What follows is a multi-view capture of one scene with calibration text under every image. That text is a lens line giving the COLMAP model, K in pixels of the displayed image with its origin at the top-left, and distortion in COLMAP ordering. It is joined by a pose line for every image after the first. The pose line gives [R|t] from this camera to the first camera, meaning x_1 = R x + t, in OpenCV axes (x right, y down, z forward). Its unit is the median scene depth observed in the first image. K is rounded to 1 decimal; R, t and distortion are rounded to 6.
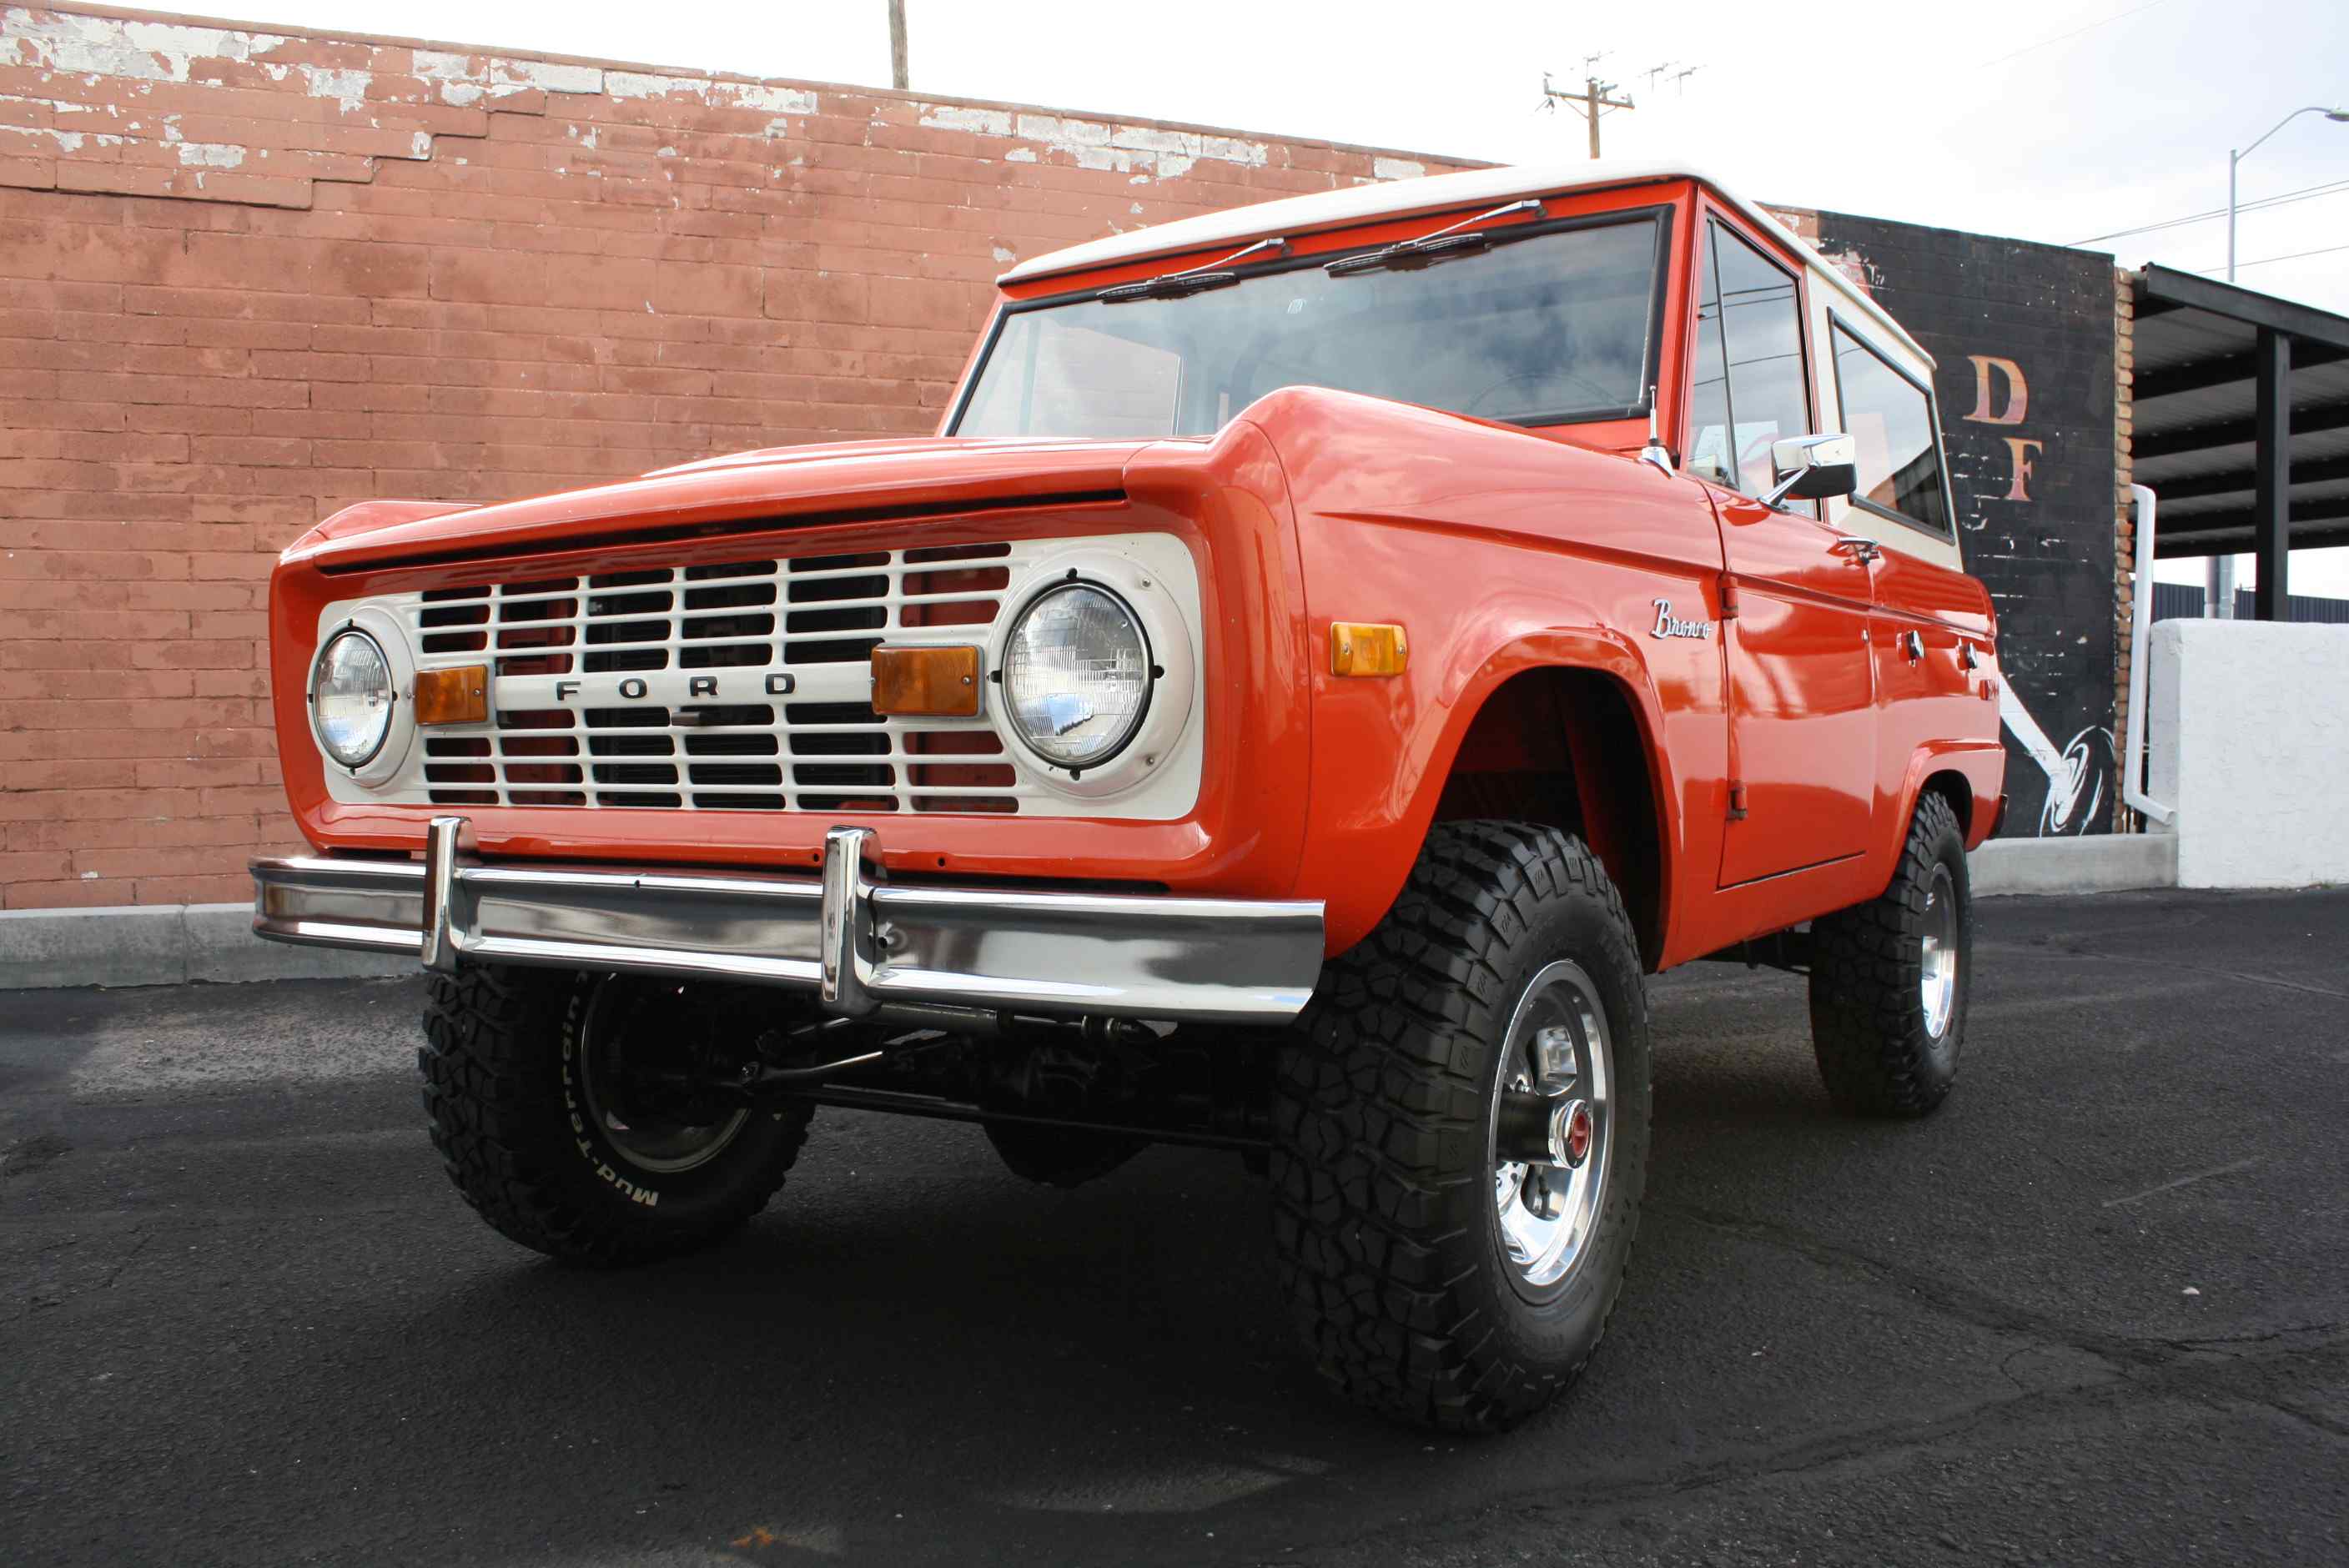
lens RADIAL K [[1988.0, 0, 1187.9], [0, 1988.0, 783.2], [0, 0, 1]] dist [-0.171847, 0.155280]
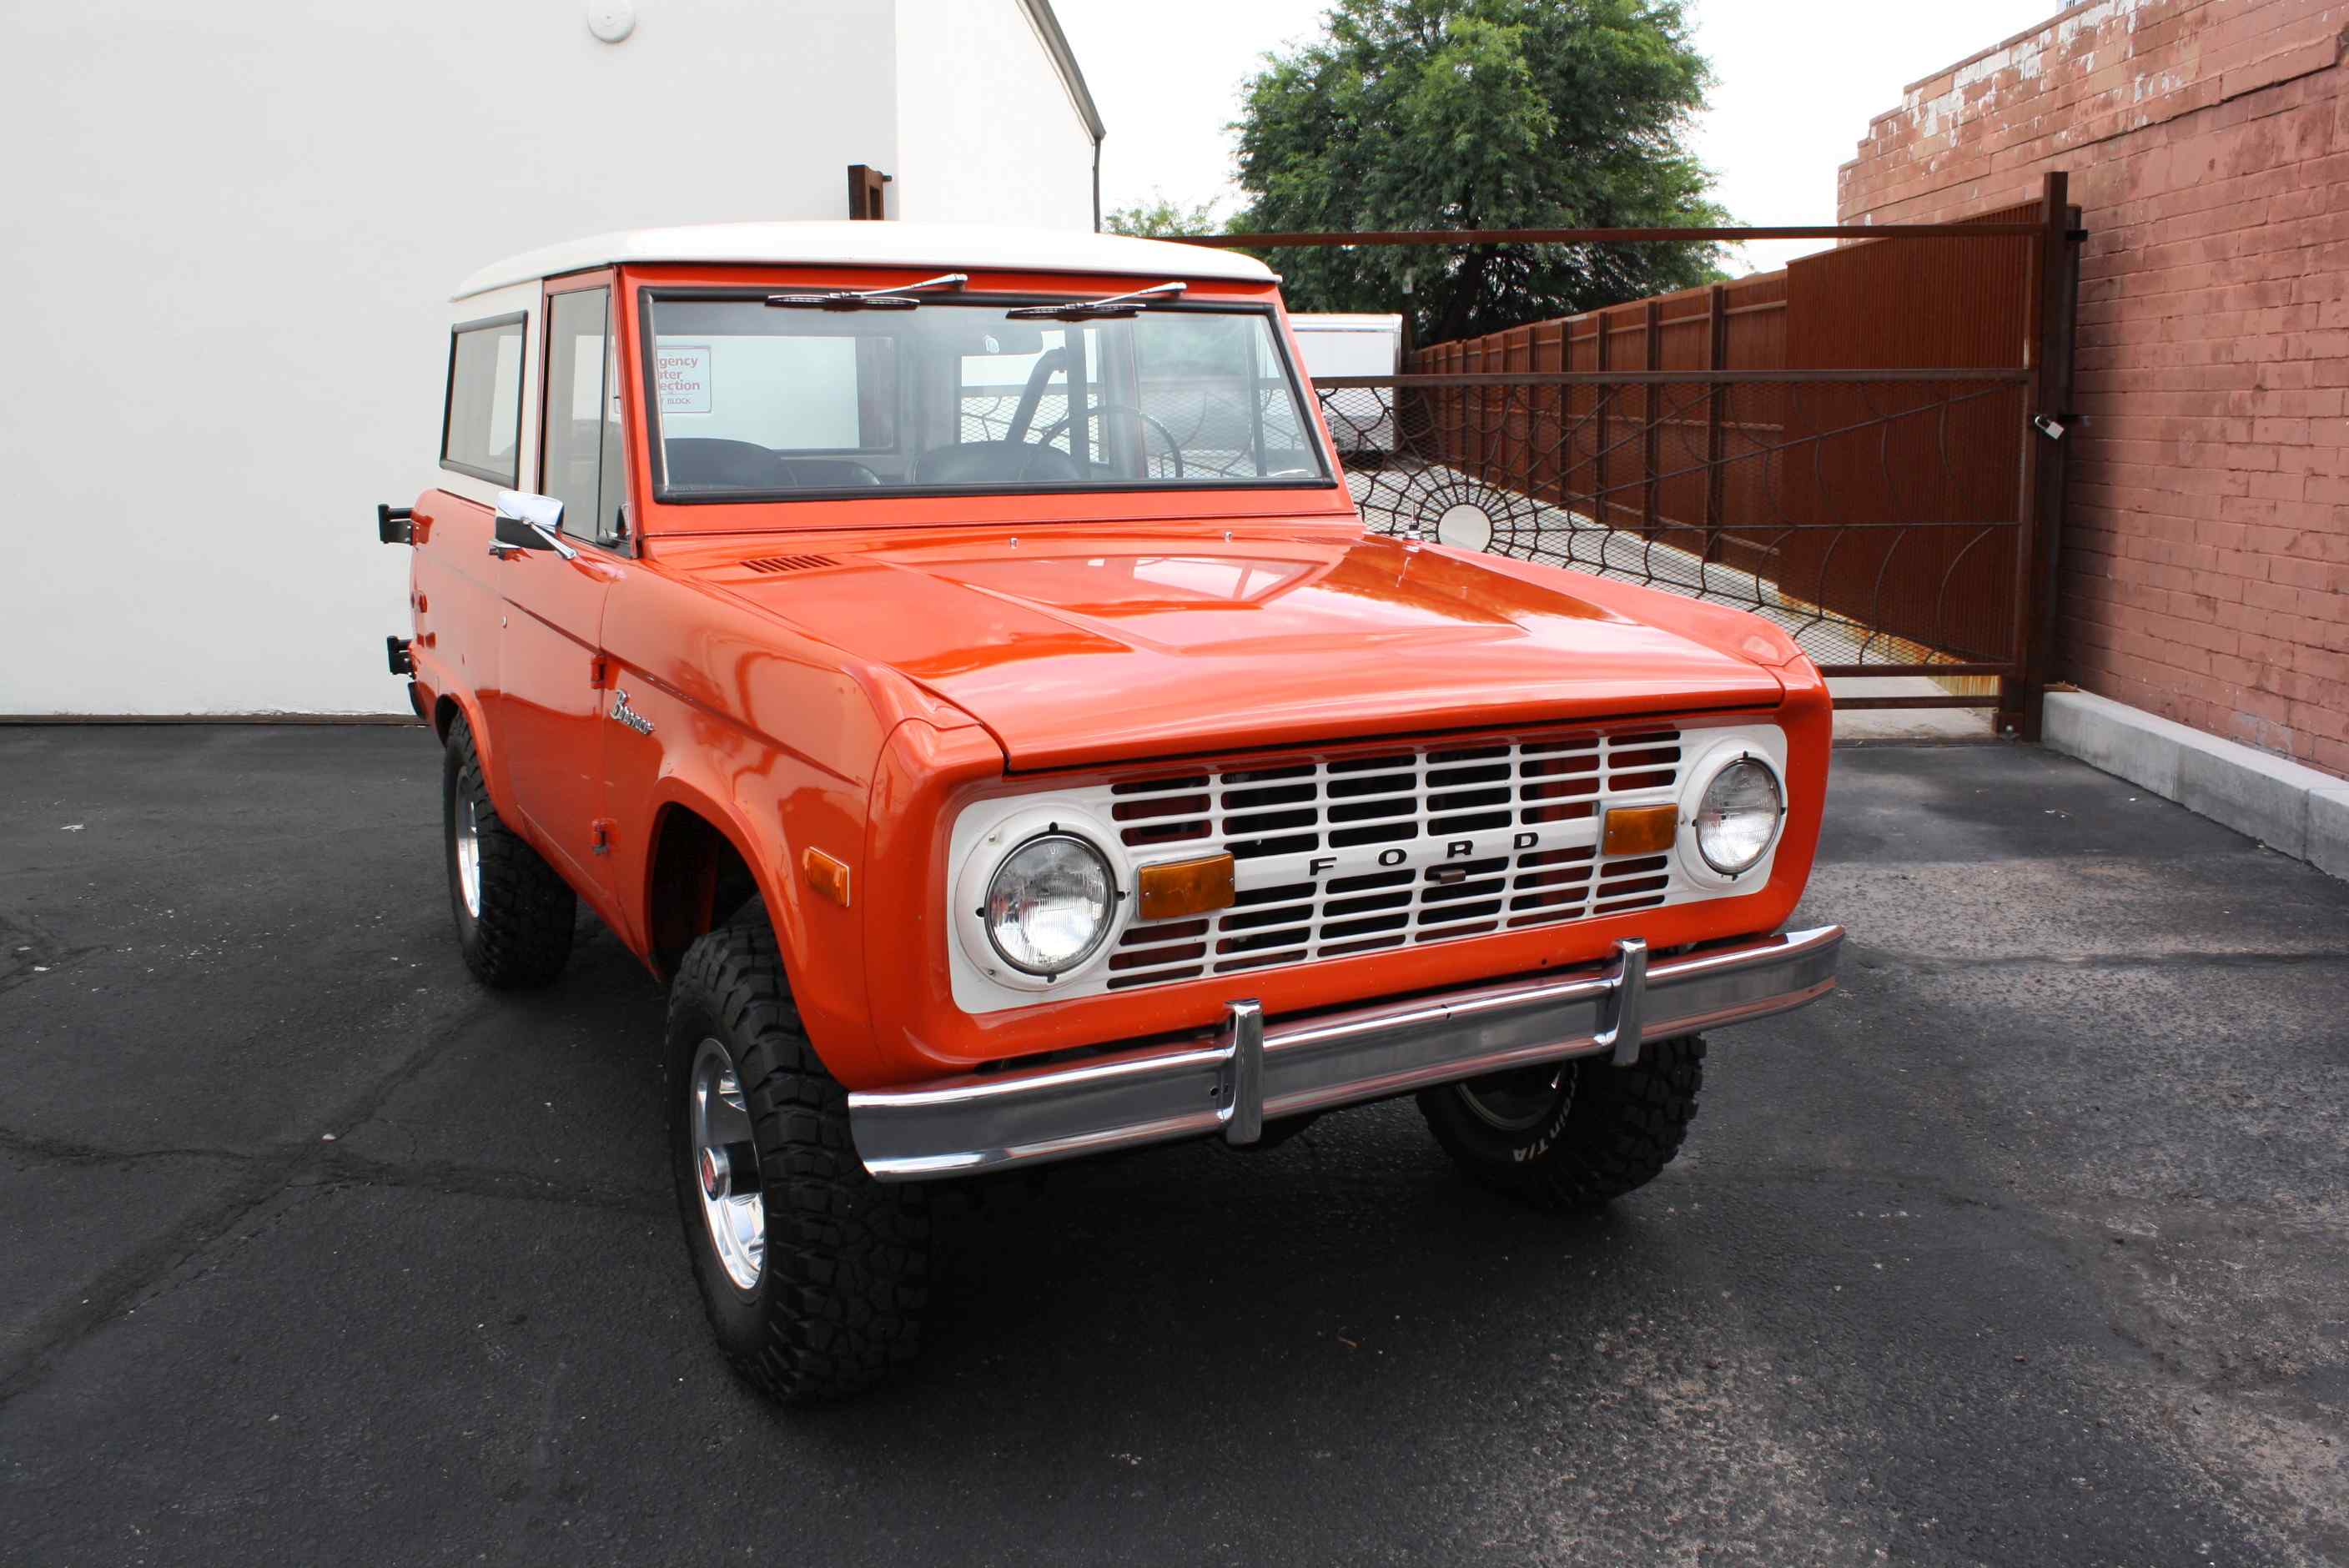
lens RADIAL K [[1982.3, 0, 1178.4], [0, 1982.3, 784.2], [0, 0, 1]] dist [-0.167323, 0.145158]
pose [[-0.425222, 0.178807, -0.887251, 0.597159], [-0.020175, 0.978175, 0.206800, -0.127662], [0.904864, 0.105837, -0.412334, 0.866445]]
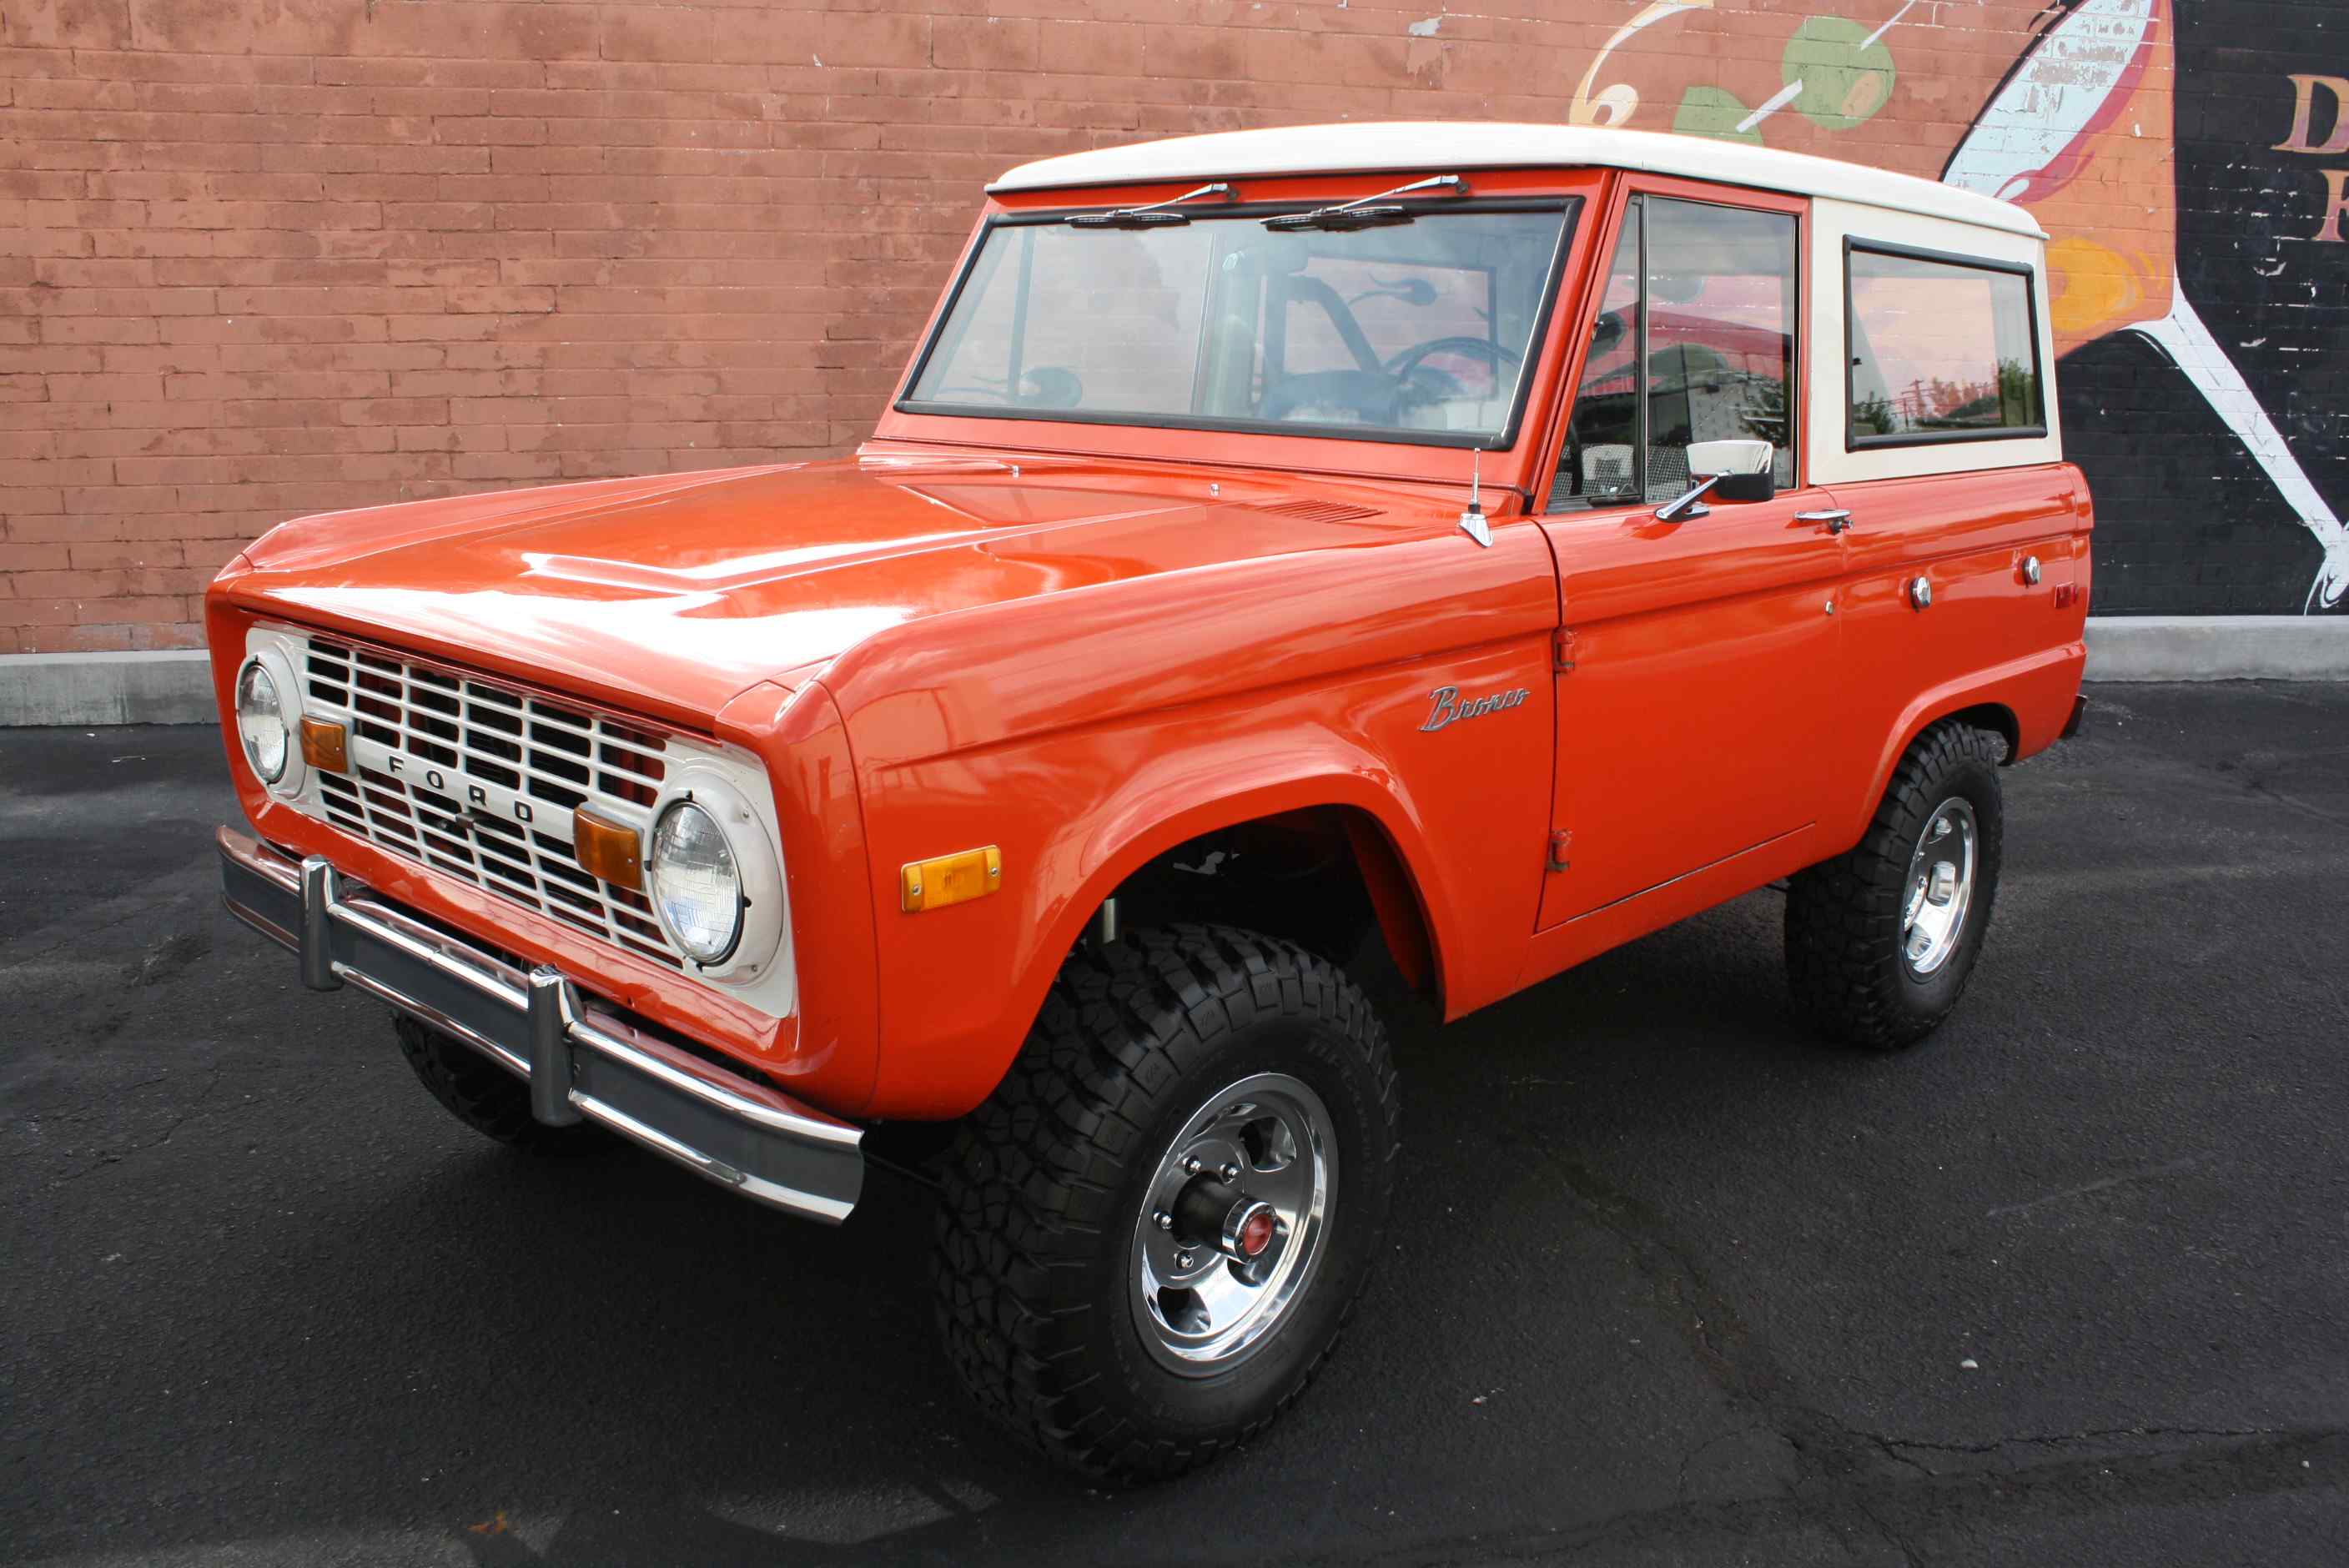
lens RADIAL K [[1990.9, 0, 1183.1], [0, 1990.9, 782.4], [0, 0, 1]] dist [-0.168013, 0.151890]
pose [[0.982060, 0.067750, -0.175980, 0.123211], [-0.030067, 0.977549, 0.208552, -0.106847], [0.186159, -0.199519, 0.962048, -0.000938]]
